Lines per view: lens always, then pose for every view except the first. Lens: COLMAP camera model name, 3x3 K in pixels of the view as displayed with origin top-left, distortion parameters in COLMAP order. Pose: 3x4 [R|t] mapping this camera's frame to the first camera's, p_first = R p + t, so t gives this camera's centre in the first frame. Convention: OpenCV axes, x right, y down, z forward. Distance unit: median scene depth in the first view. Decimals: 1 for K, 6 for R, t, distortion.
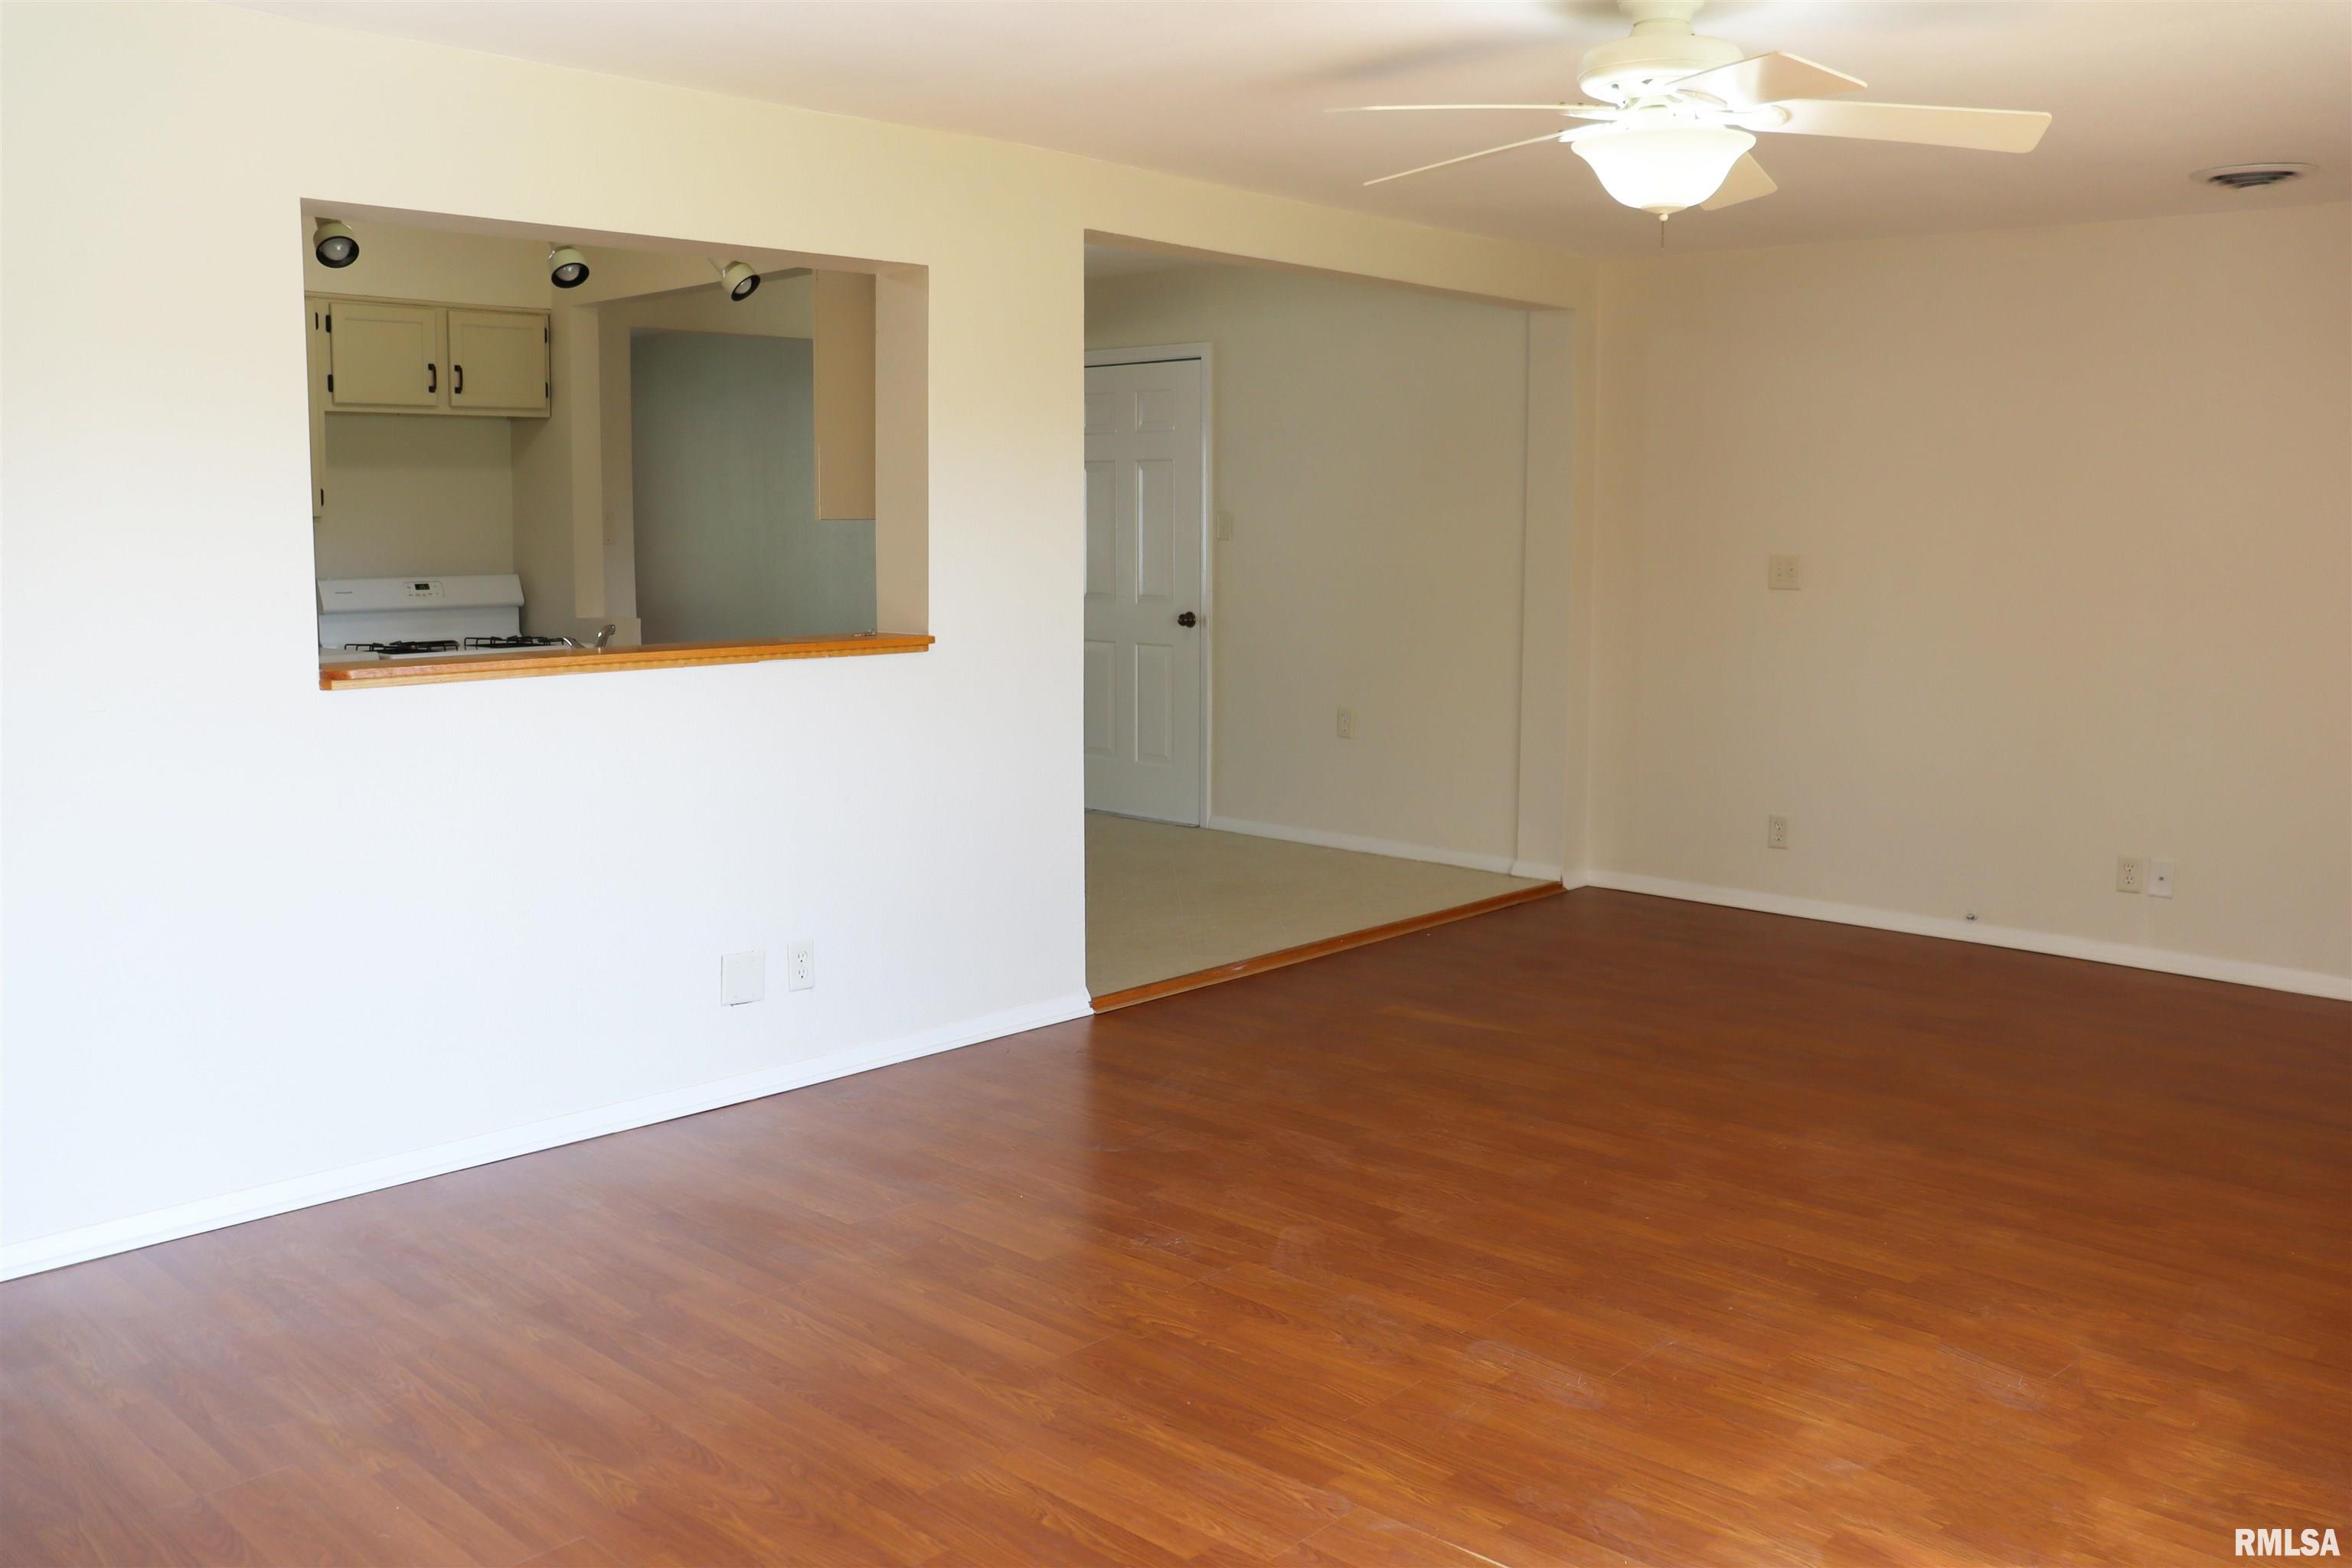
lens RADIAL K [[1917.4, 0, 1129.8], [0, 1917.4, 789.3], [0, 0, 1]] dist [-0.157098, 0.130830]
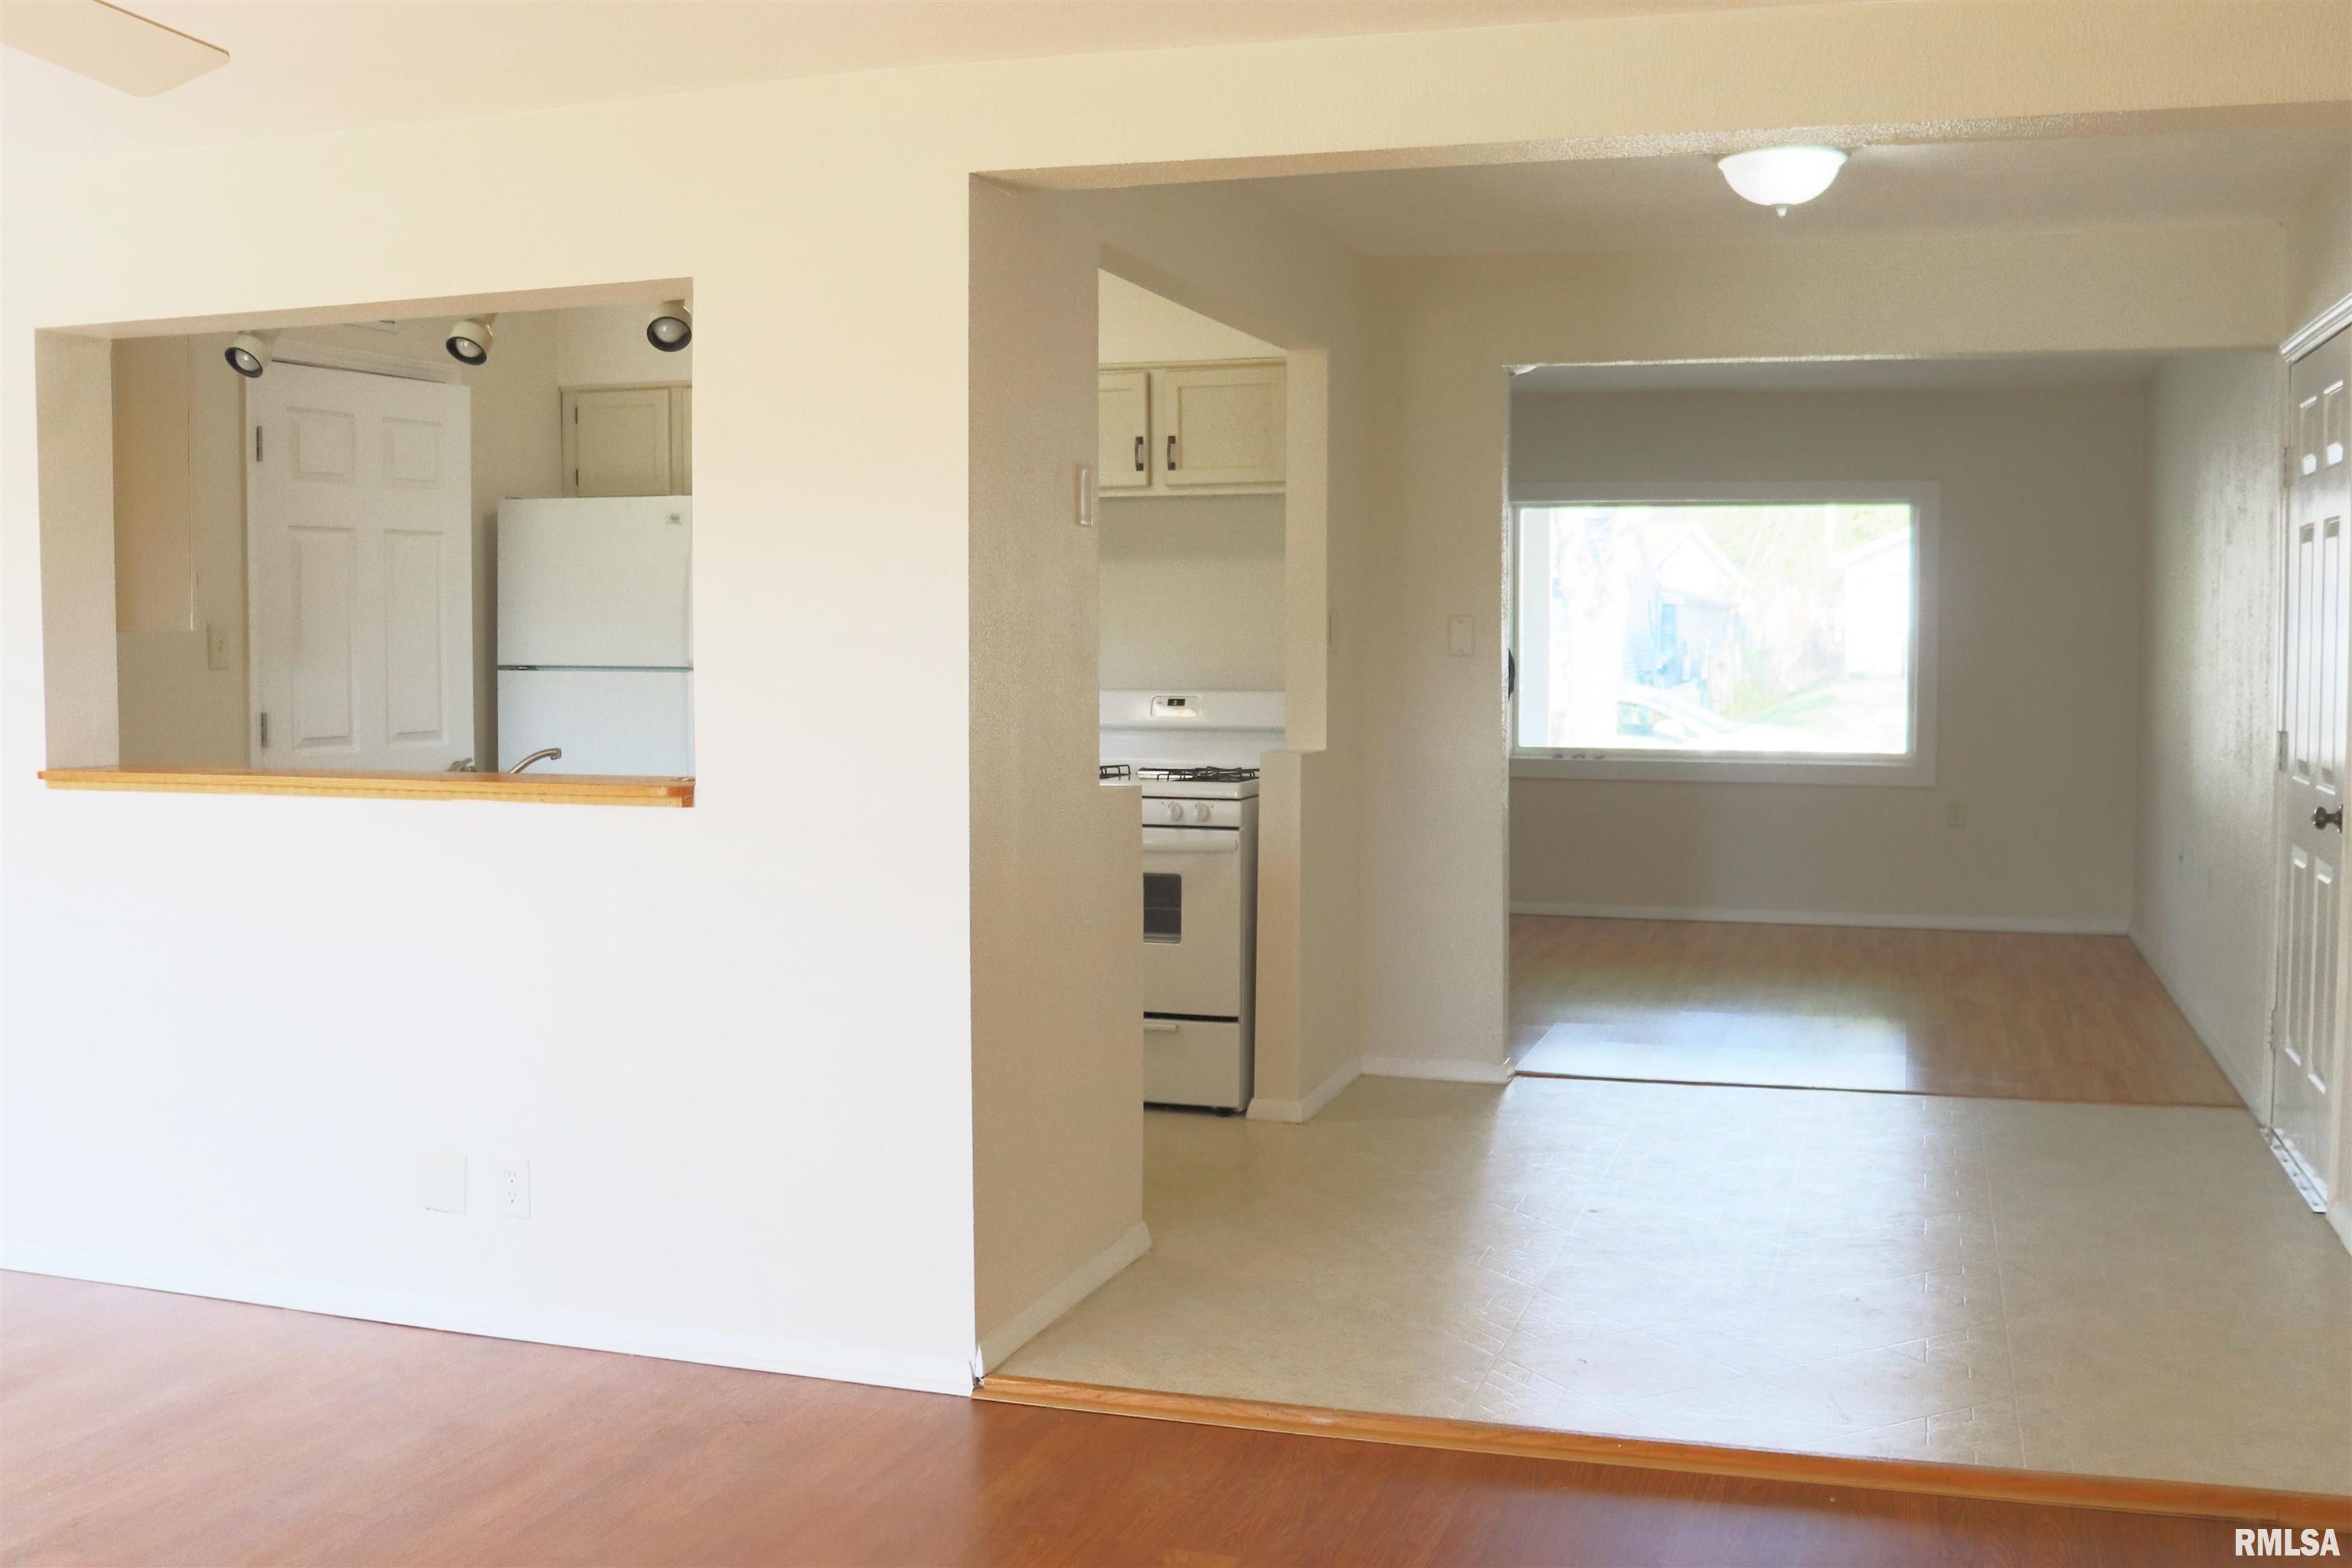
lens RADIAL K [[2299.1, 0, 1176.0], [0, 2299.1, 784.0], [0, 0, 1]] dist [-0.078237, -0.006212]
pose [[0.437689, 0.058717, -0.897207, 0.525348], [-0.123501, 0.992333, 0.004694, -0.074302], [0.890604, 0.108752, 0.441585, 0.535515]]
